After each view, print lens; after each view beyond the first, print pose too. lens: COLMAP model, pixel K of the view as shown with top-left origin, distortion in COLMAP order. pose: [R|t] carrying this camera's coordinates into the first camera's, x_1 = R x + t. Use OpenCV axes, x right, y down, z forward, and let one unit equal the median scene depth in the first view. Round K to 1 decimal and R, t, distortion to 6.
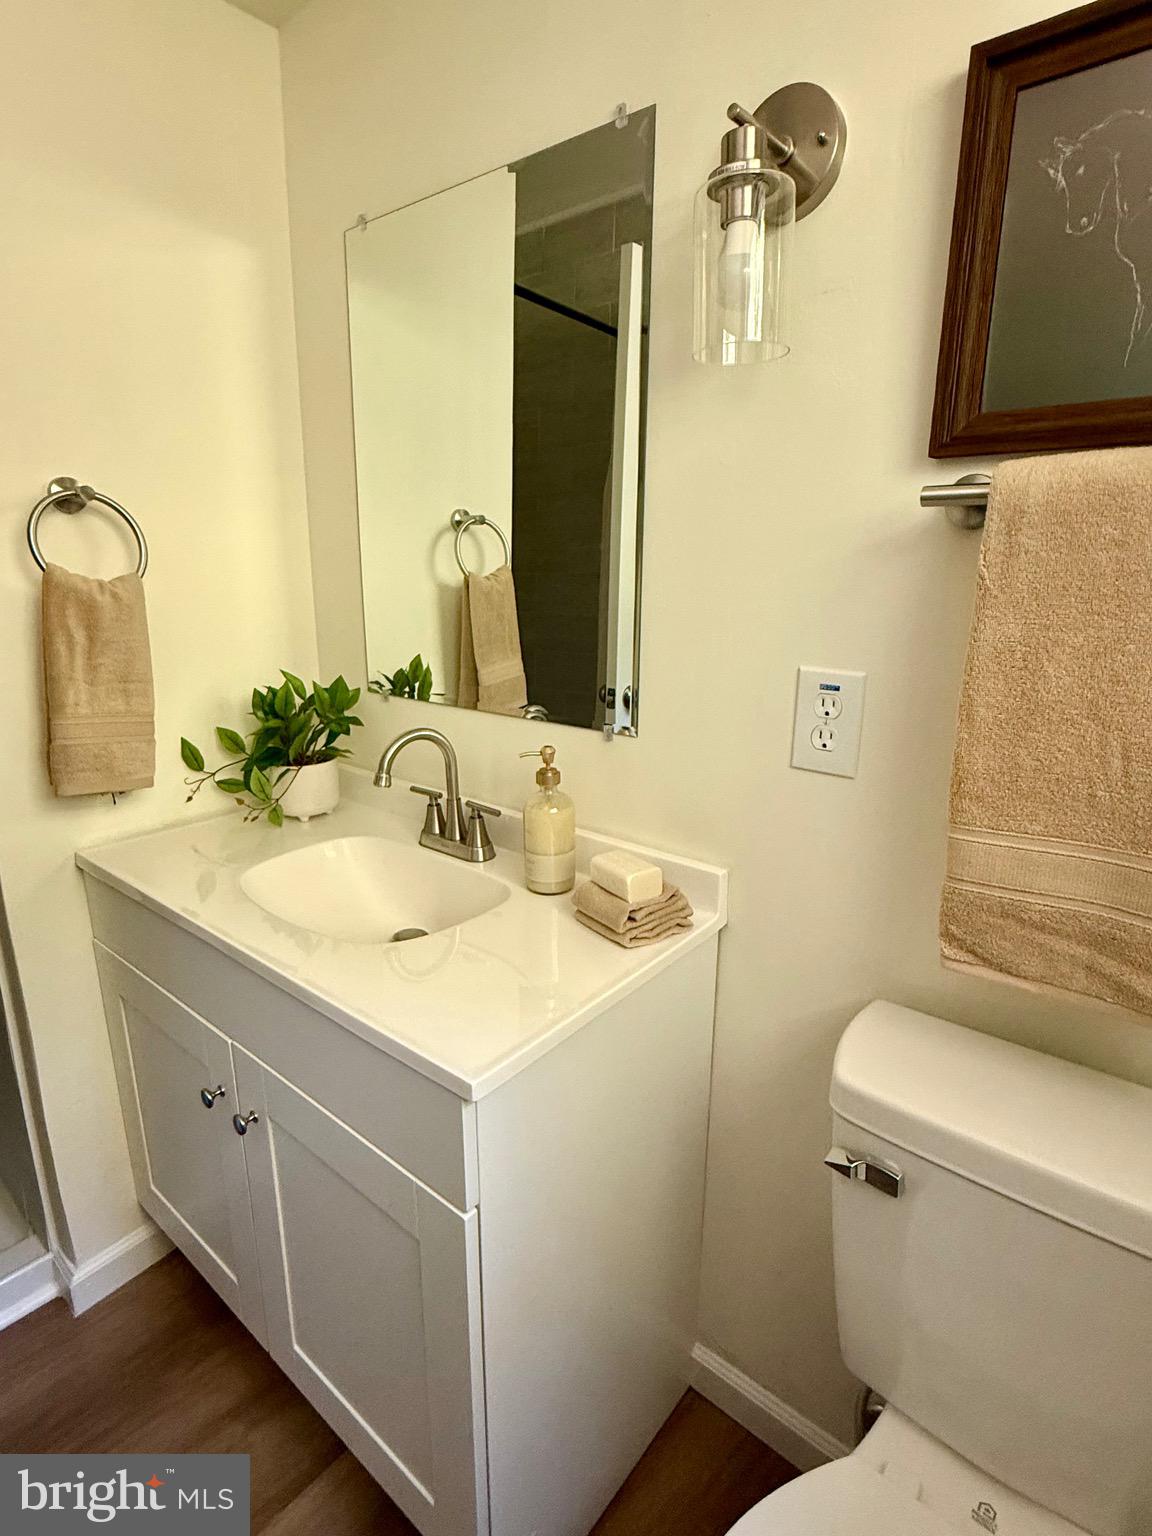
lens RADIAL K [[796.5, 0, 572.2], [0, 796.5, 765.0], [0, 0, 1]] dist [0.000069, -0.001130]
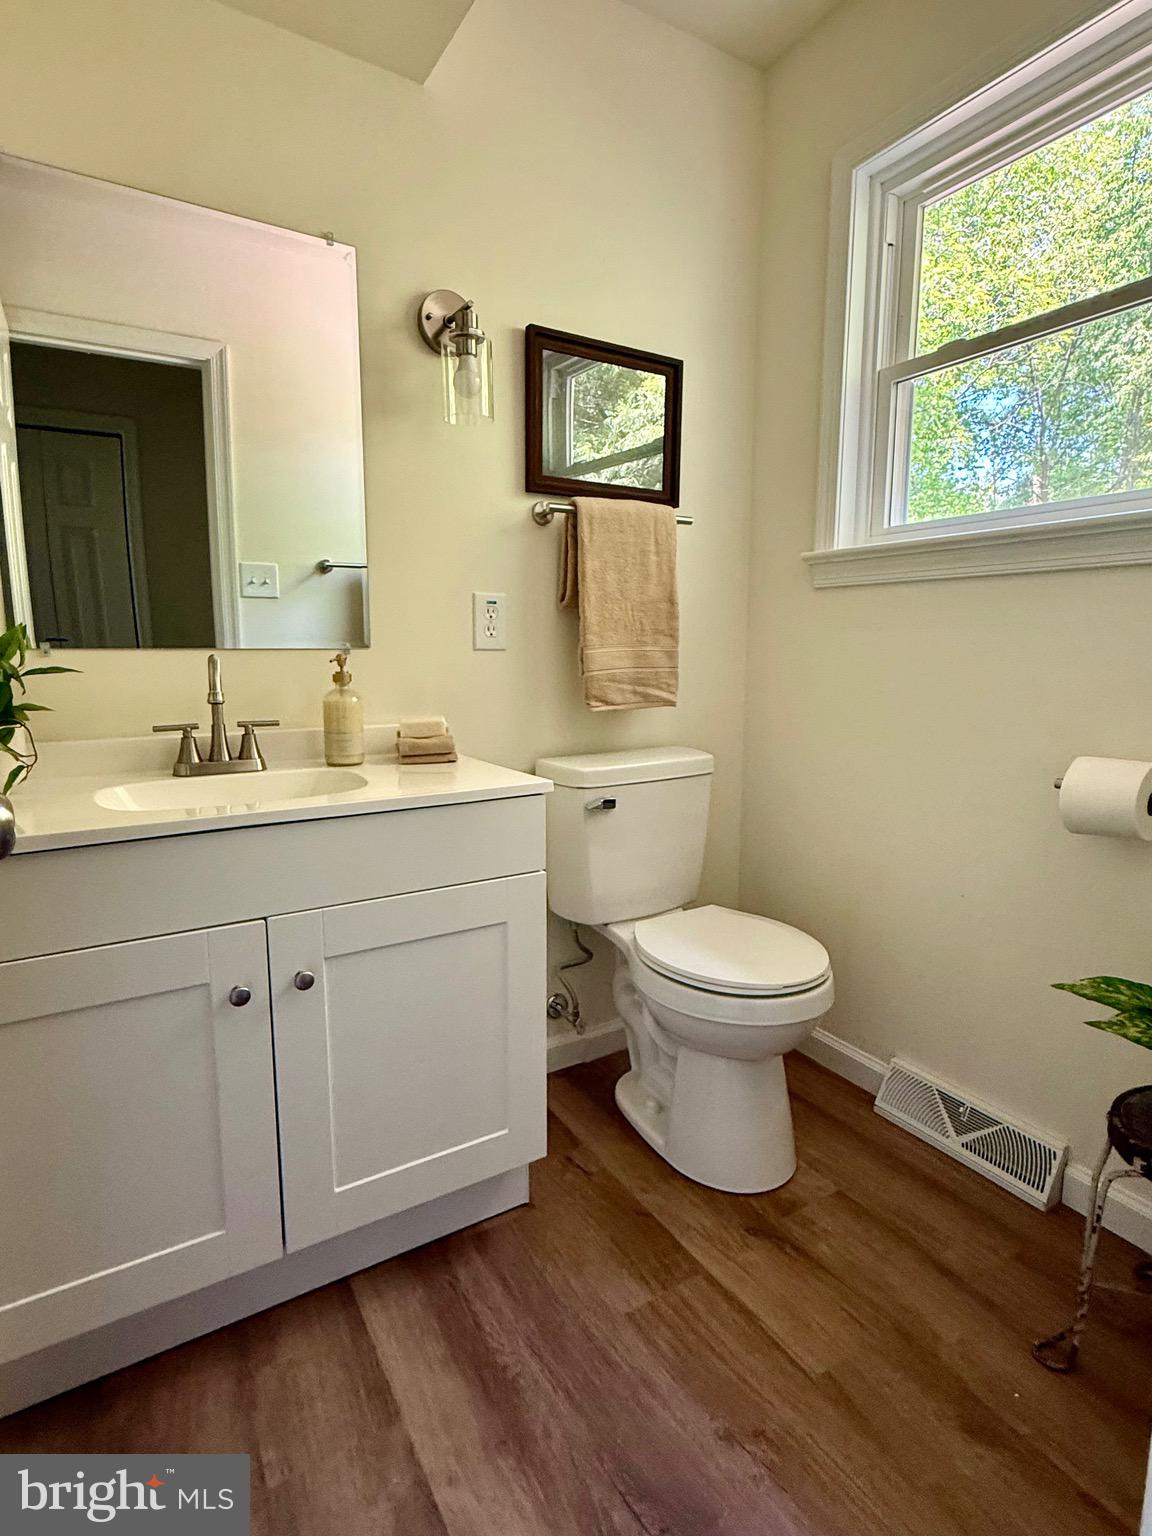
lens RADIAL K [[796.5, 0, 568.5], [0, 796.5, 771.0], [0, 0, 1]] dist [0.000069, -0.001130]
pose [[0.323273, -0.148089, 0.934647, -1.461642], [0.239013, 0.968434, 0.070774, 0.202647], [-0.915624, 0.200513, 0.348463, 0.247008]]
